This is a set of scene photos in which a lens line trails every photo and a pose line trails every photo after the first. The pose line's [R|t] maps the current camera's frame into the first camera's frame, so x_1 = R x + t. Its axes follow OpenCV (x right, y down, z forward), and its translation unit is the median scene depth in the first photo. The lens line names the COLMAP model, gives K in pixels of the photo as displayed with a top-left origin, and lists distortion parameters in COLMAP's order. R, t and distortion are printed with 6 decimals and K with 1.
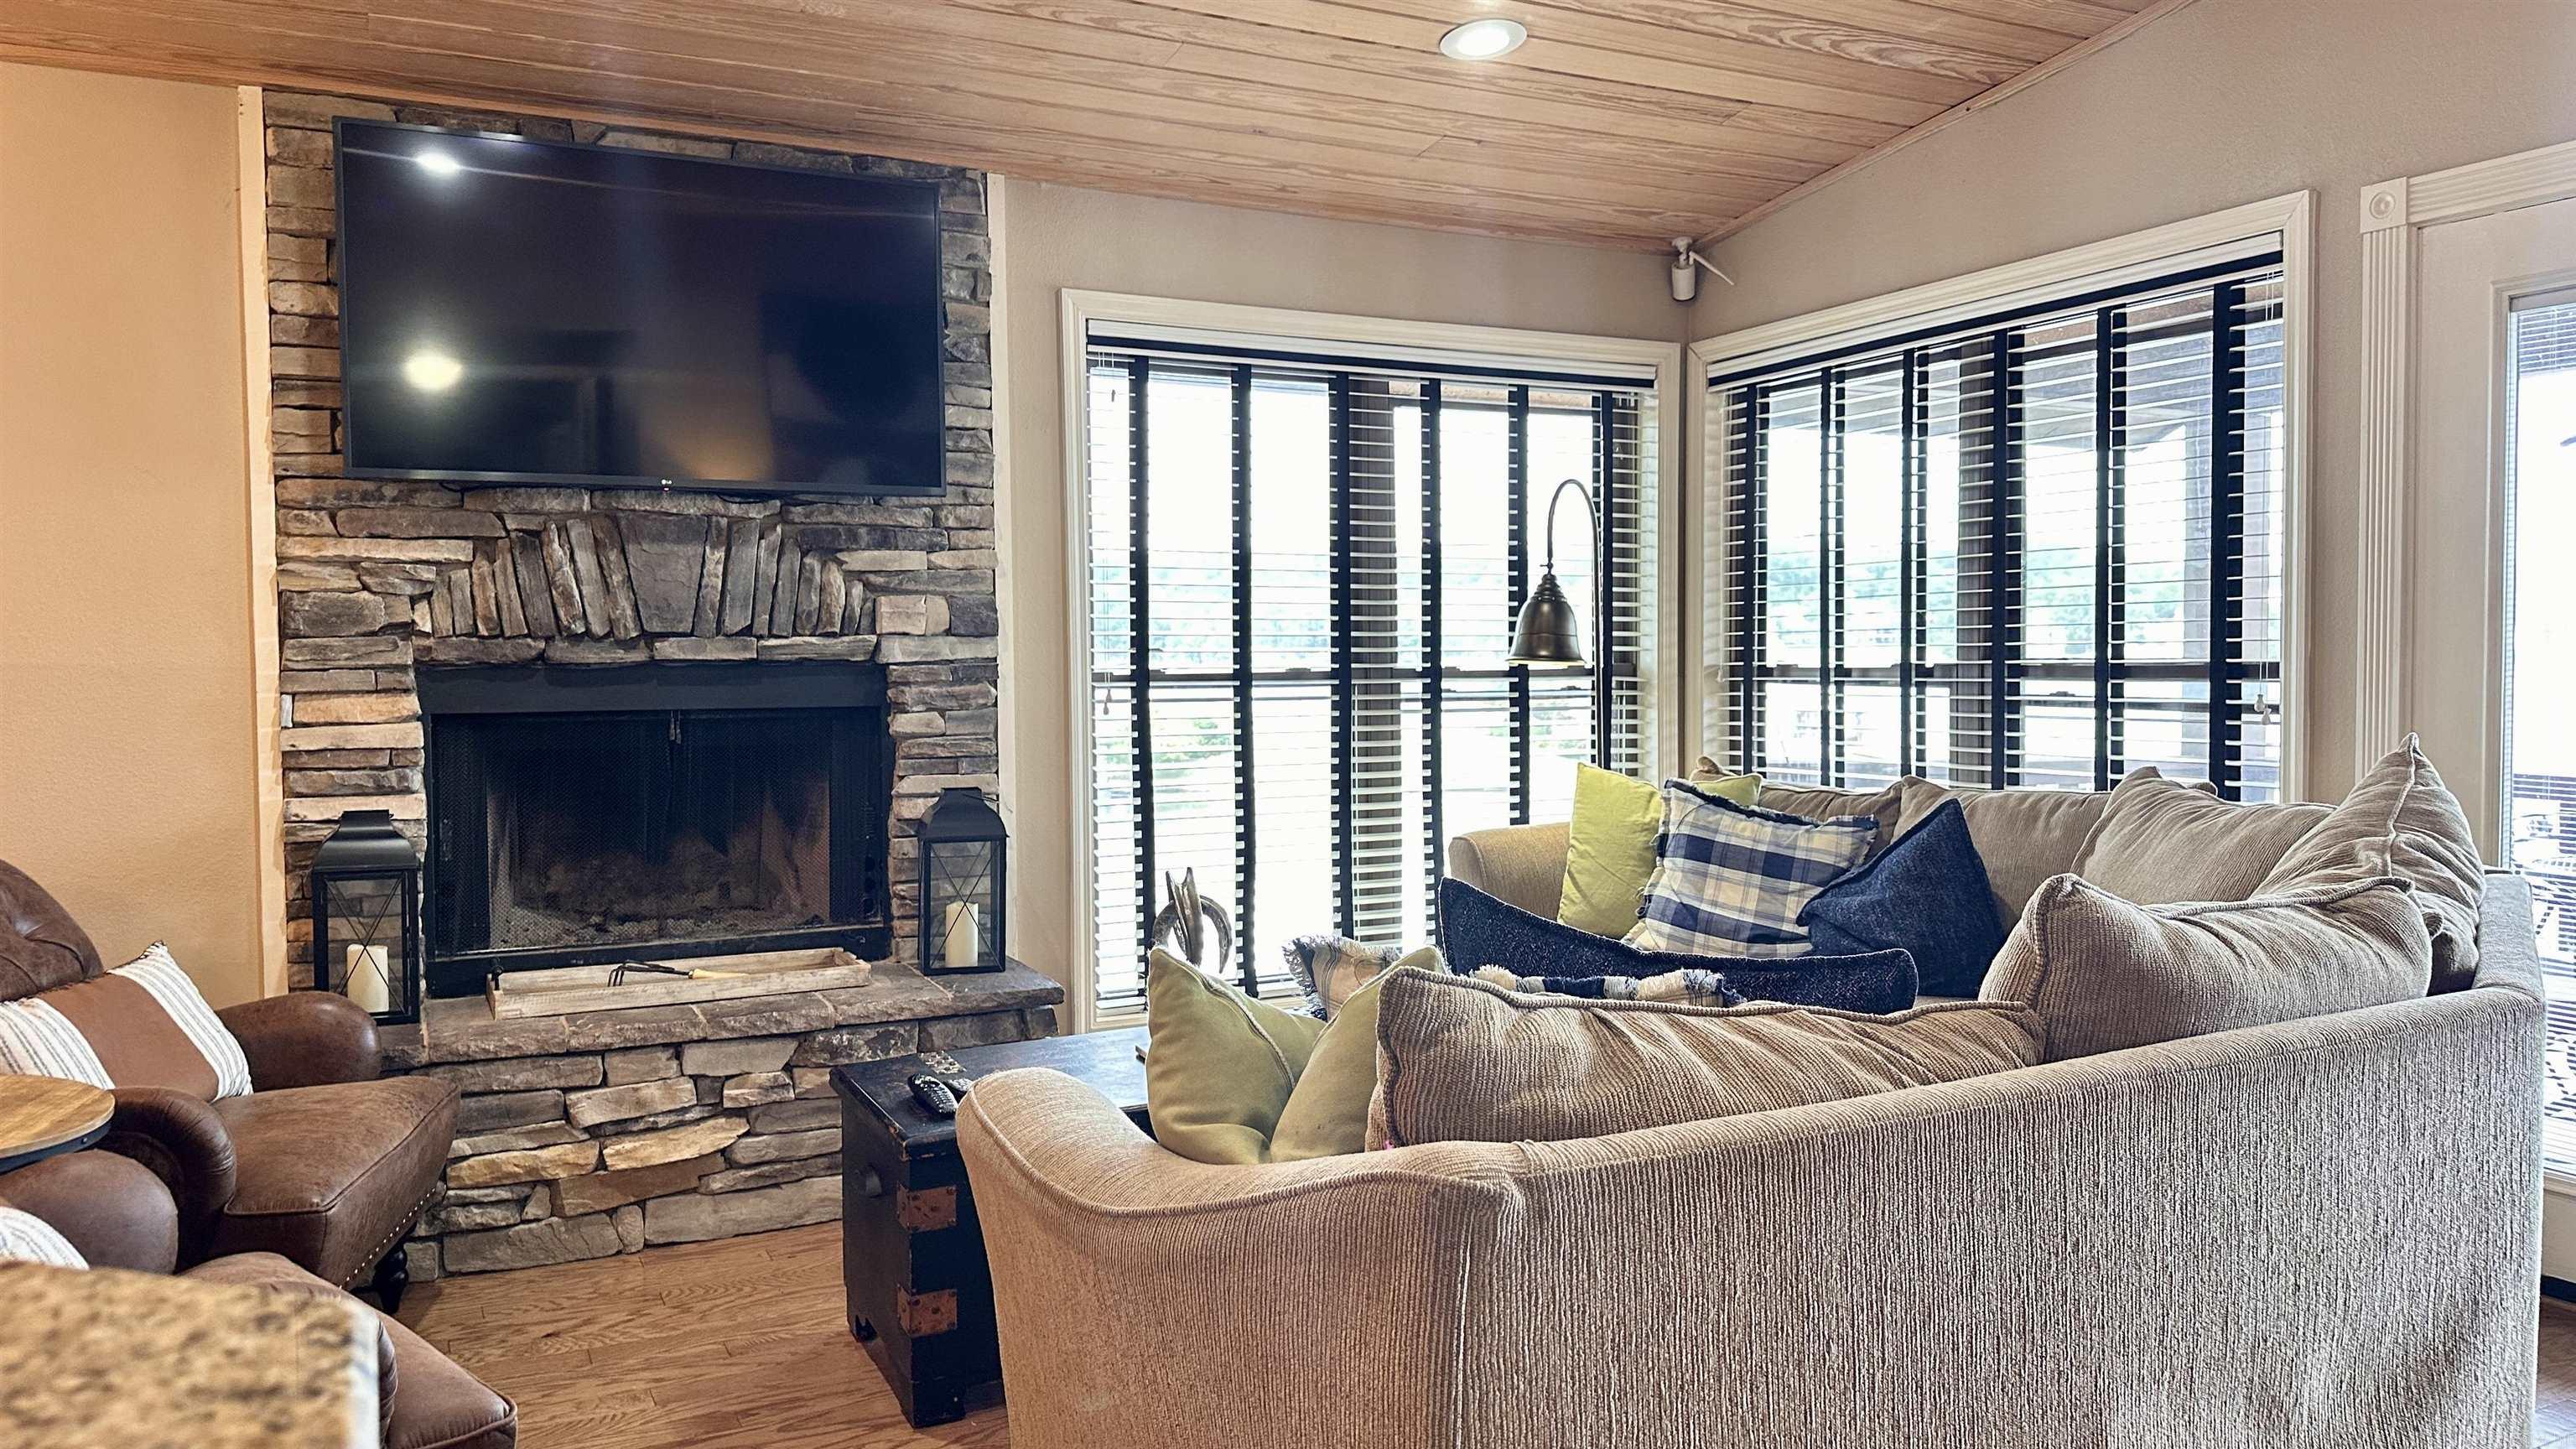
lens RADIAL K [[1857.9, 0, 1327.6], [0, 1857.9, 708.3], [0, 0, 1]] dist [0.091647, -0.098767]
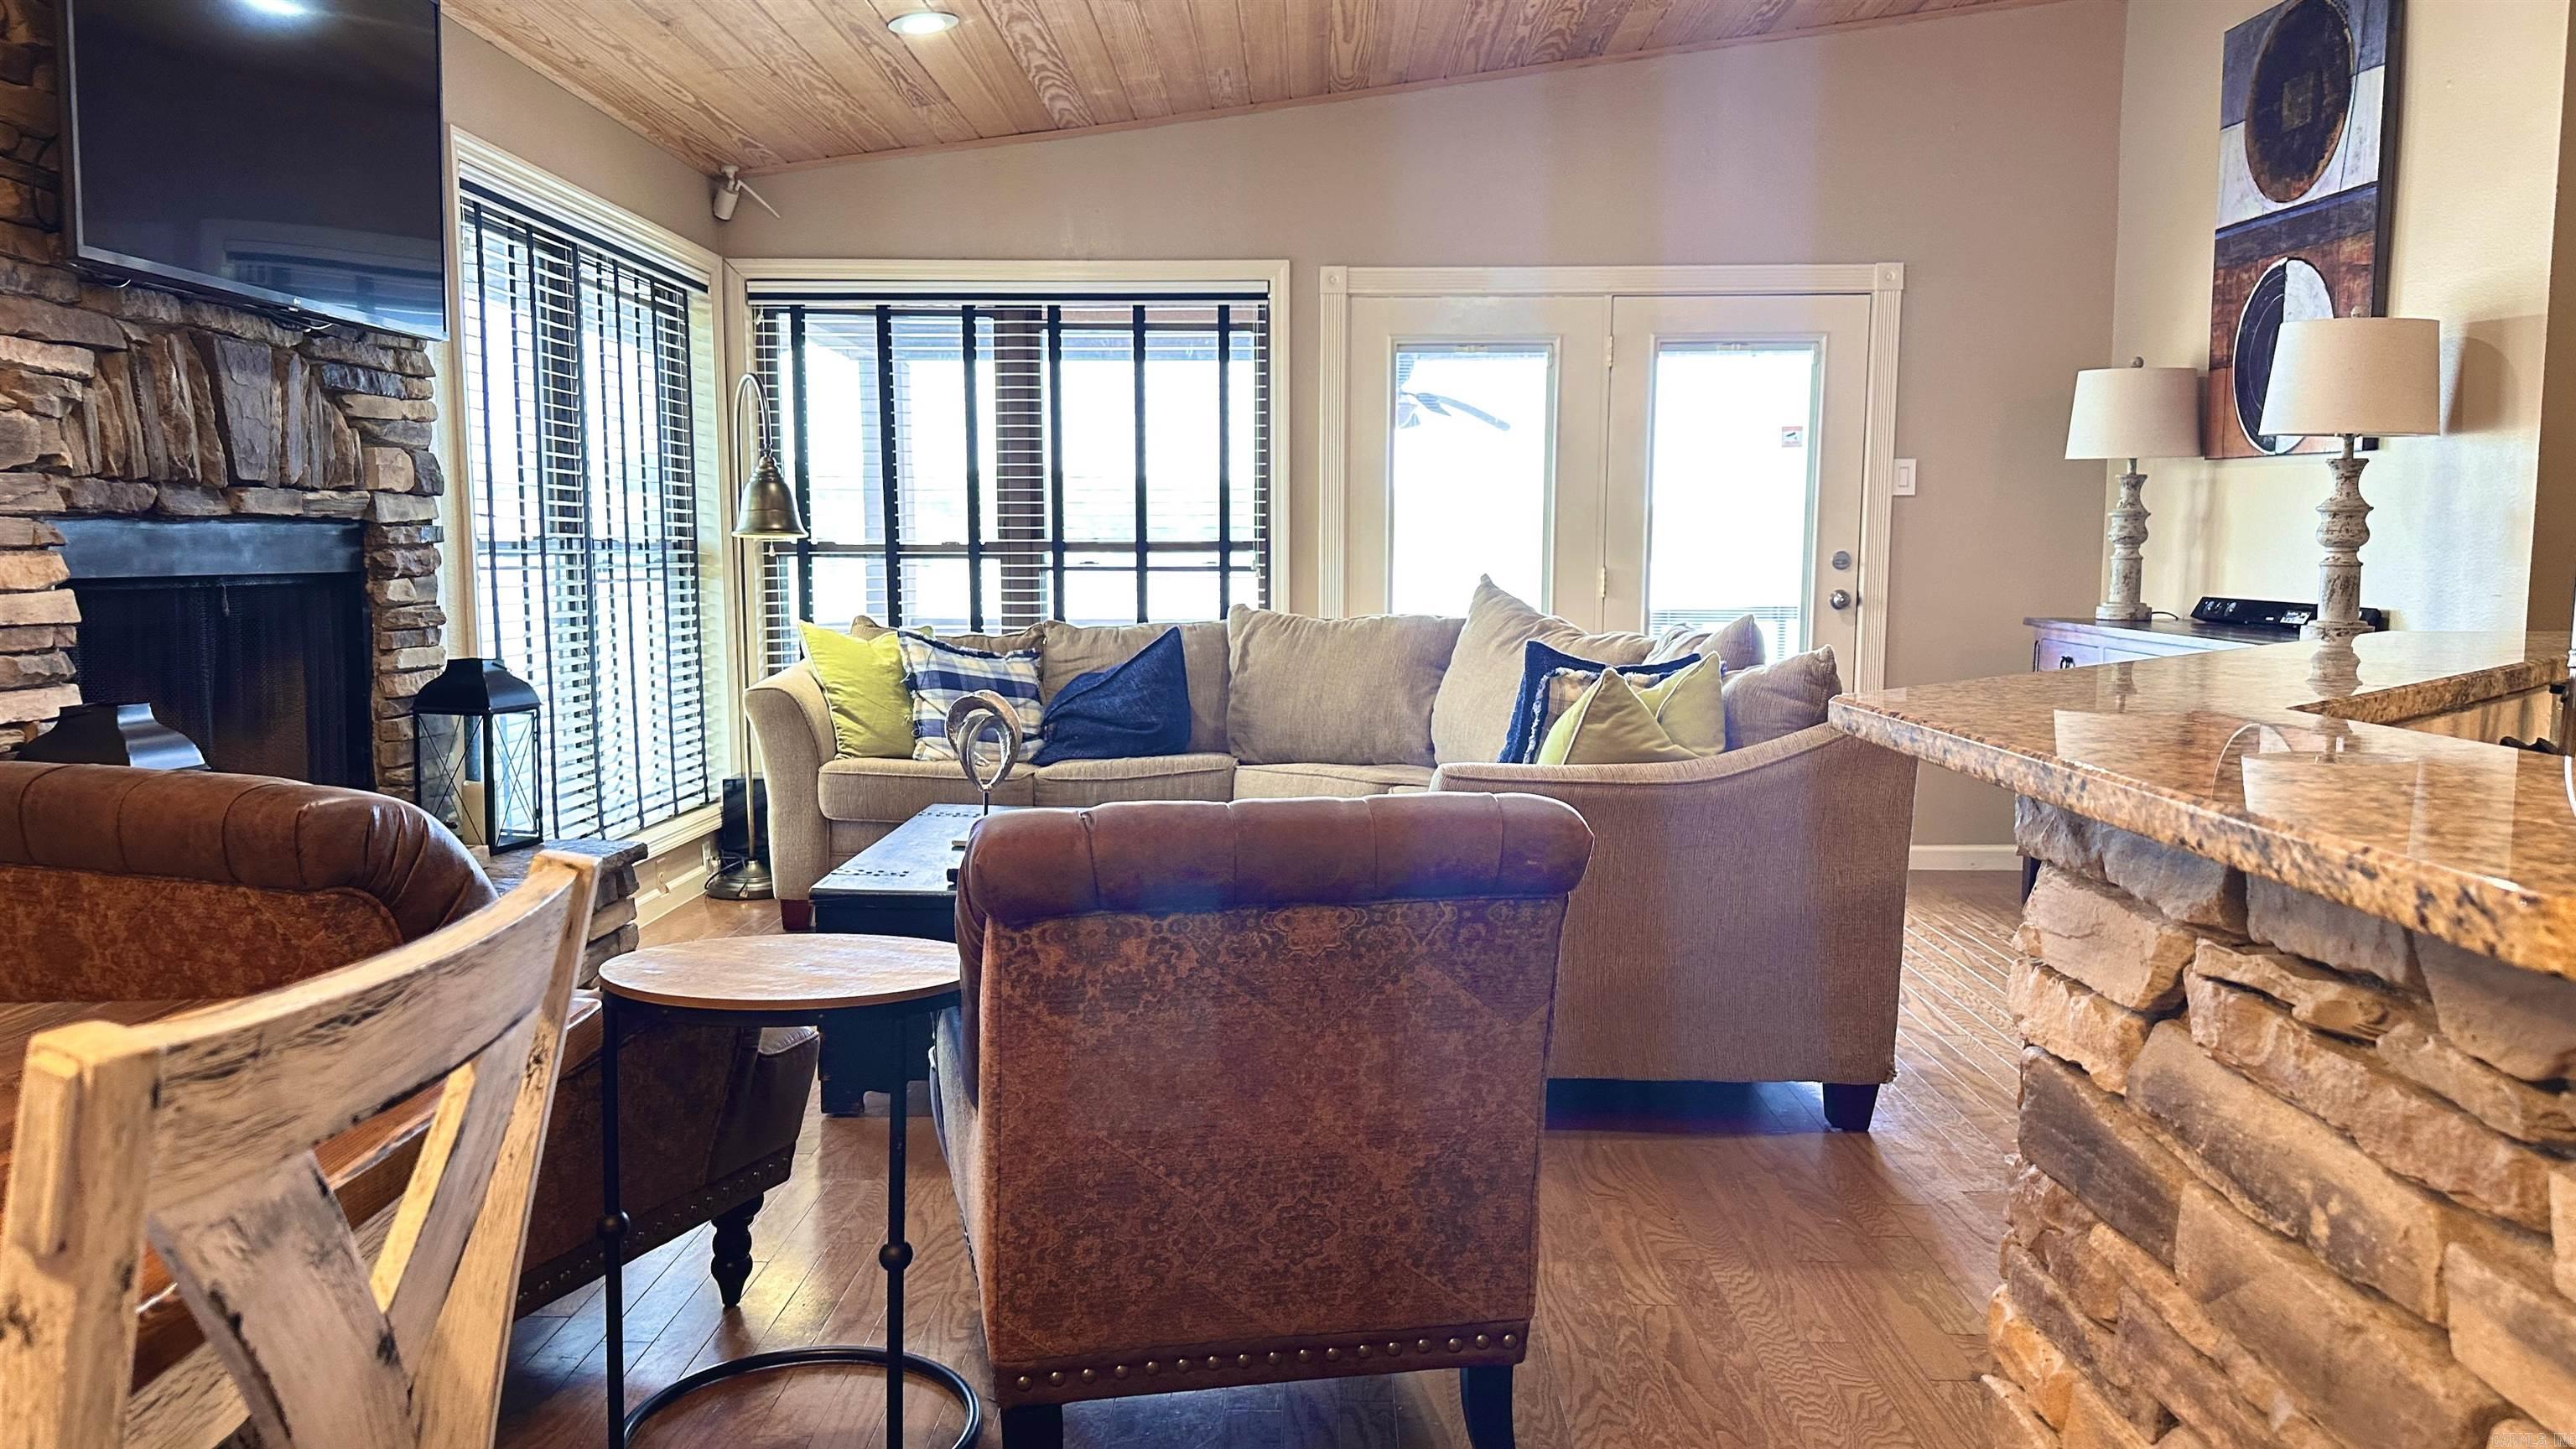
lens RADIAL K [[1857.9, 0, 1310.3], [0, 1857.9, 727.4], [0, 0, 1]] dist [0.091647, -0.098767]
pose [[0.445091, -0.077867, 0.892093, -0.884285], [0.021445, 0.996853, 0.076312, 0.014307], [-0.895228, -0.014835, 0.445361, 0.203798]]
